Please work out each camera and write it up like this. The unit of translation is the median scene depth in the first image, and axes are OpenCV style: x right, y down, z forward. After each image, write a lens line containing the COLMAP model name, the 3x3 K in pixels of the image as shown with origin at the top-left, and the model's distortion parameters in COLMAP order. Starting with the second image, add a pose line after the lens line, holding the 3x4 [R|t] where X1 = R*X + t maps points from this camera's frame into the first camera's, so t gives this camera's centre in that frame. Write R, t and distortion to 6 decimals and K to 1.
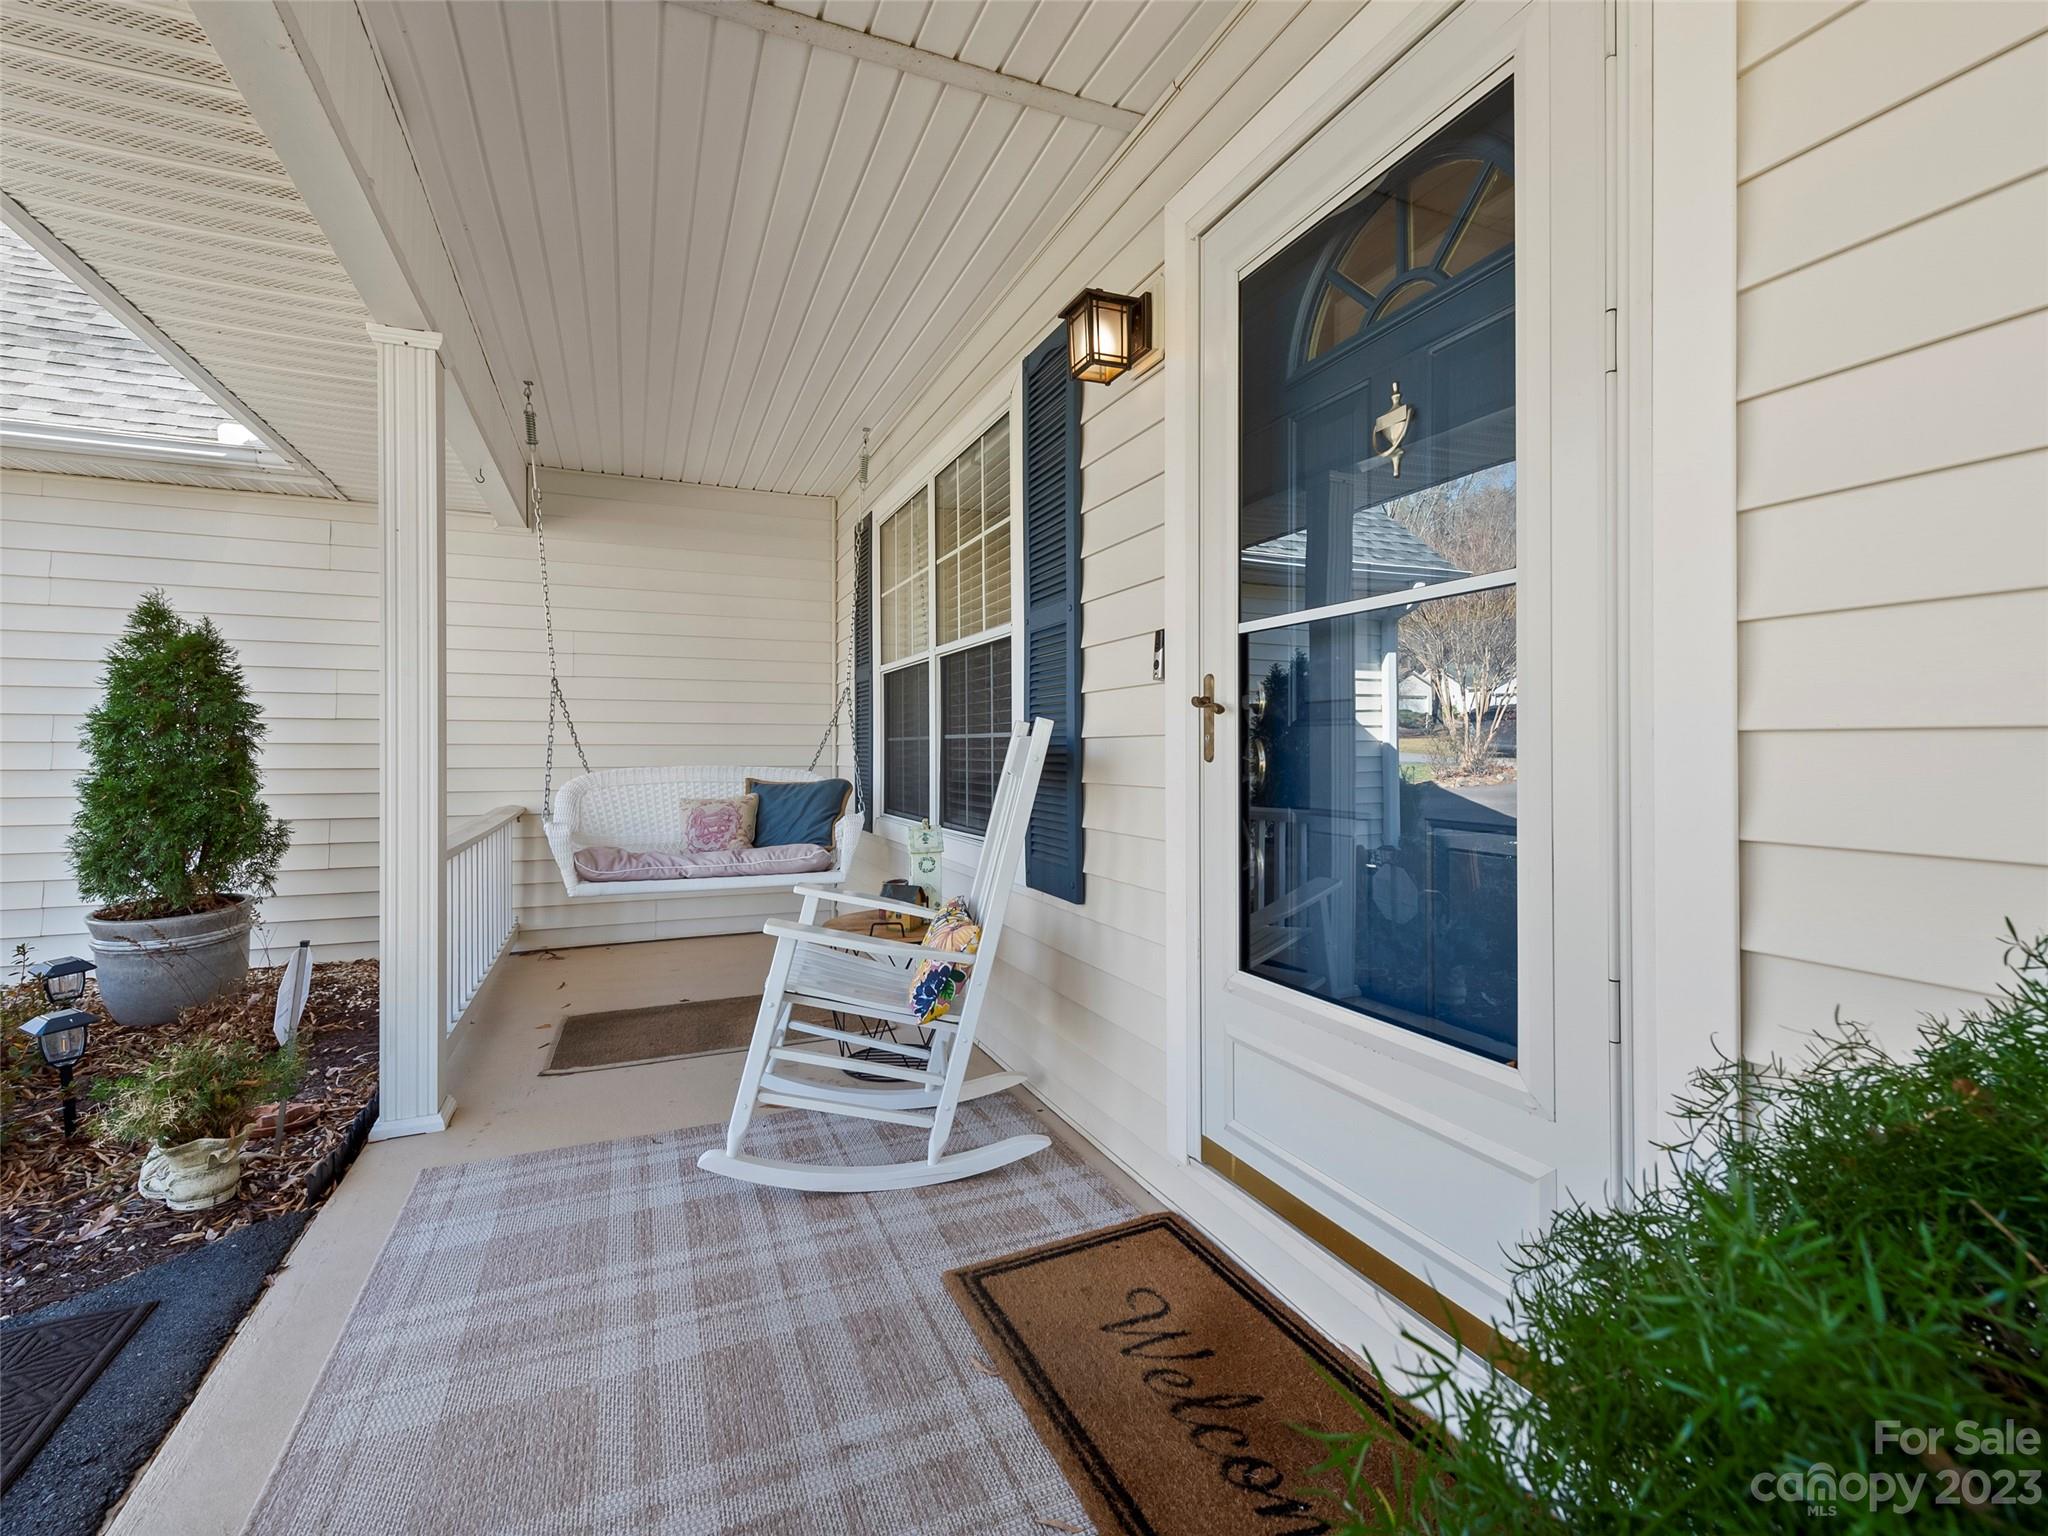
lens RADIAL K [[912.2, 0, 1018.7], [0, 912.2, 733.9], [0, 0, 1]] dist [0.018711, -0.007913]
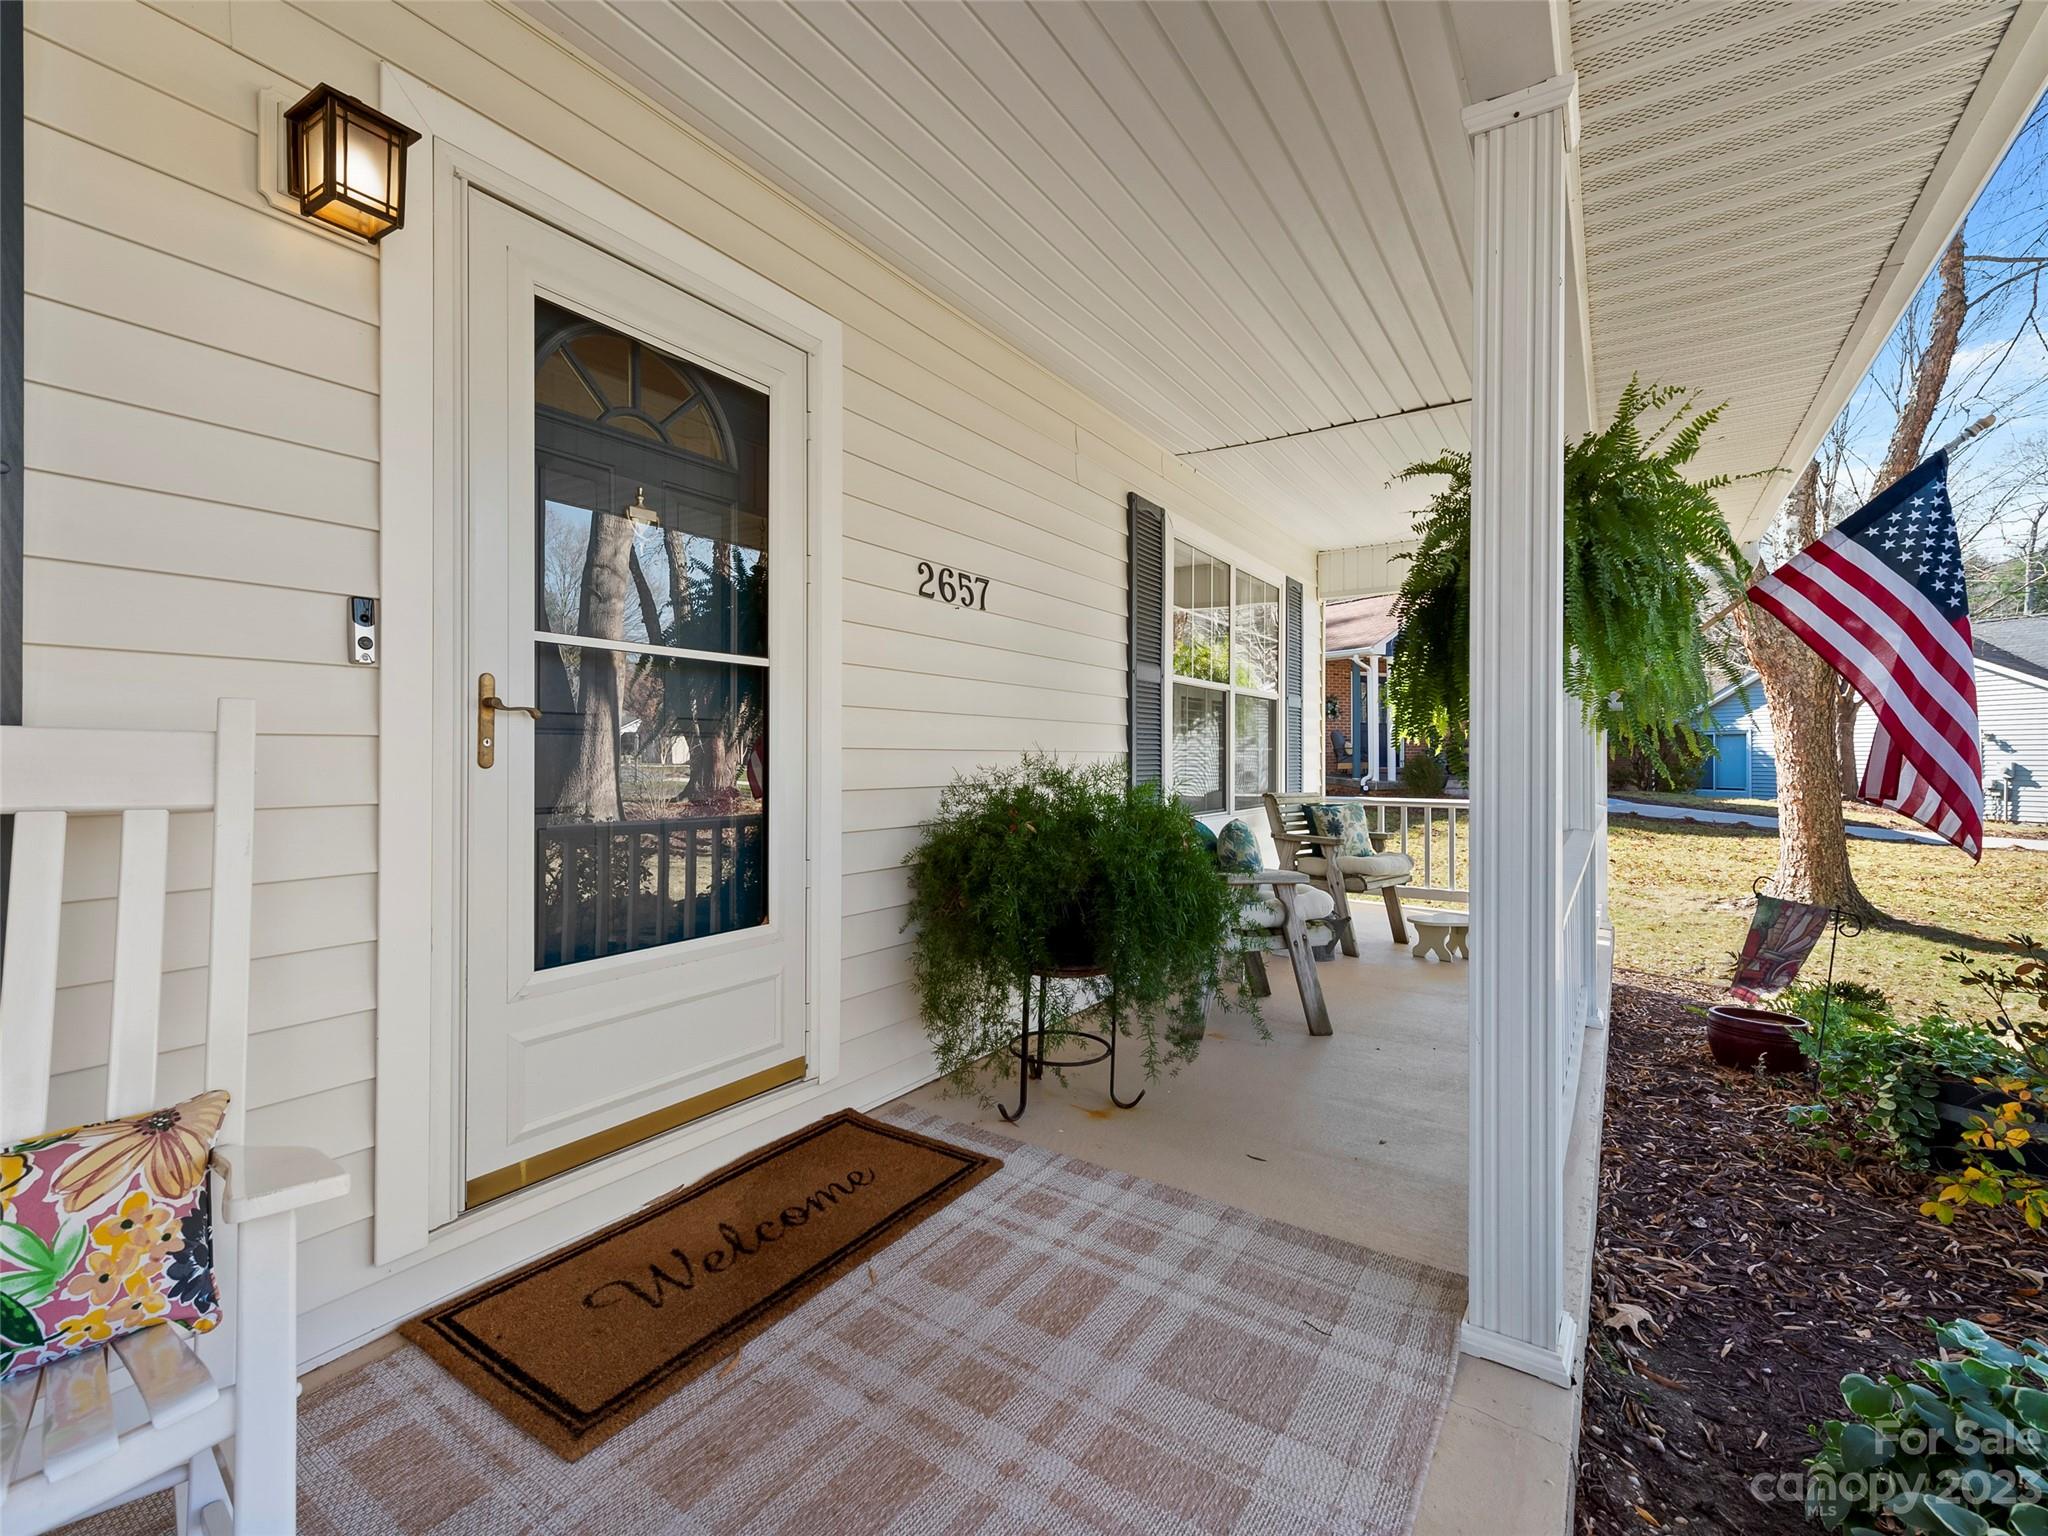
lens RADIAL K [[912.2, 0, 1018.7], [0, 912.2, 733.9], [0, 0, 1]] dist [0.018711, -0.007913]
pose [[-0.551909, 0.021789, 0.833620, -0.924711], [-0.014117, 0.999271, -0.035465, 0.022682], [-0.833785, -0.031342, -0.551199, 1.133984]]
